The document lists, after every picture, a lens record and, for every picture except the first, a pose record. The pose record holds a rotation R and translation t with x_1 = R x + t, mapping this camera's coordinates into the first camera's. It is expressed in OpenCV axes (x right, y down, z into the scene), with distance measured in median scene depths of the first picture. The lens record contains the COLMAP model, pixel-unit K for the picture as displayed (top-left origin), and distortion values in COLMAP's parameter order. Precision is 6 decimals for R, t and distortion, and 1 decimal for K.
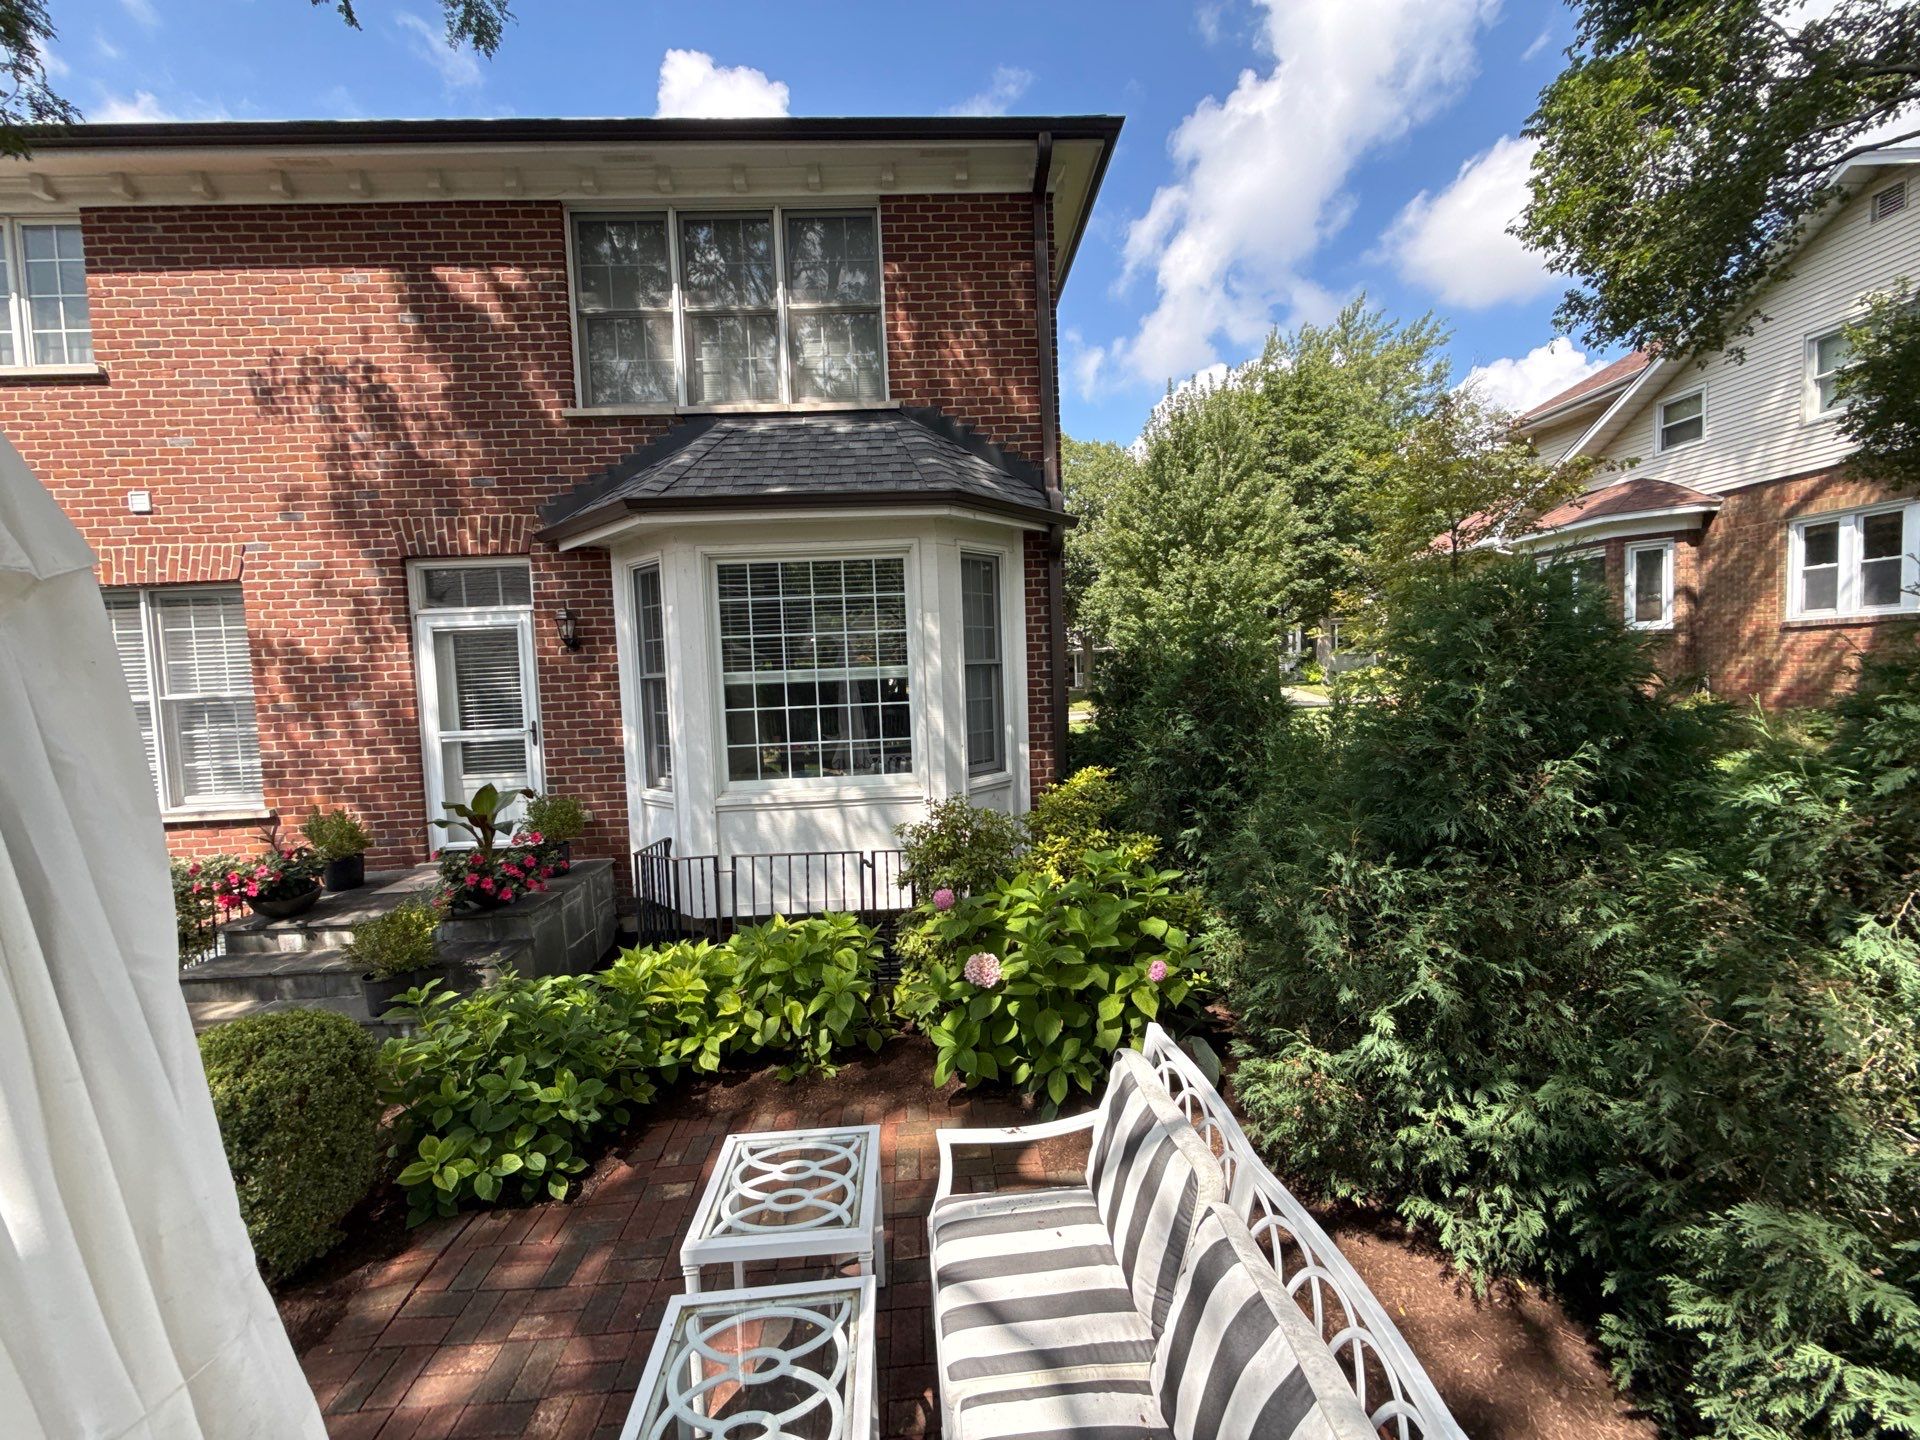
lens RADIAL K [[761.3, 0, 958.5], [0, 761.3, 718.3], [0, 0, 1]] dist [0.000693, -0.000216]
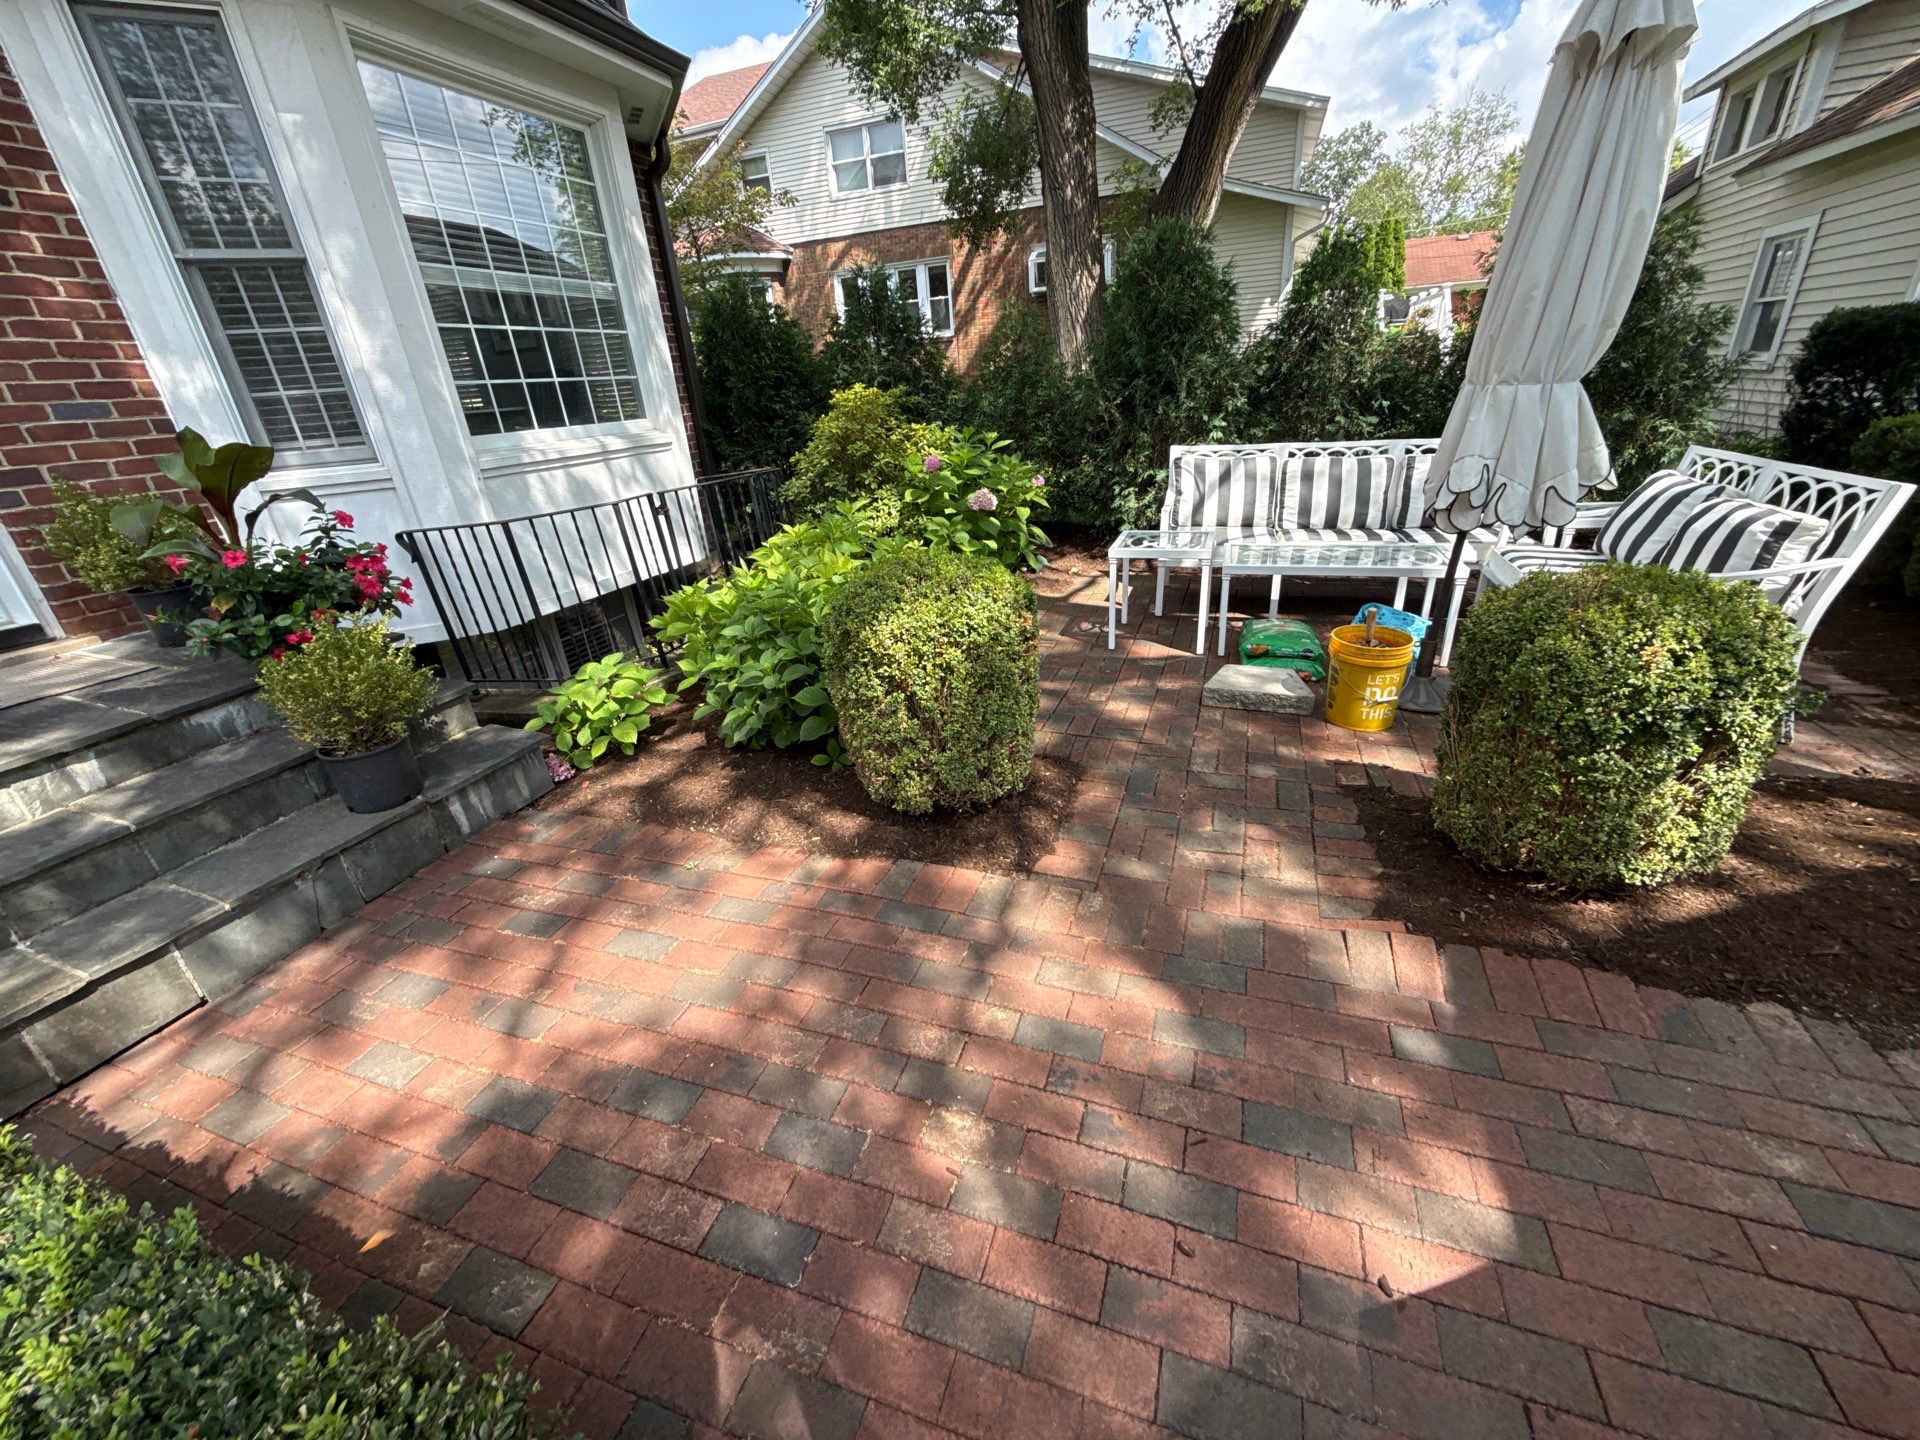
lens RADIAL K [[762.2, 0, 962.1], [0, 762.2, 714.8], [0, 0, 1]] dist [-0.001723, 0.000116]
pose [[0.390648, -0.357458, 0.848303, -0.820564], [0.105030, 0.932817, 0.344704, 0.129251], [-0.914529, -0.045561, 0.401946, 0.280455]]
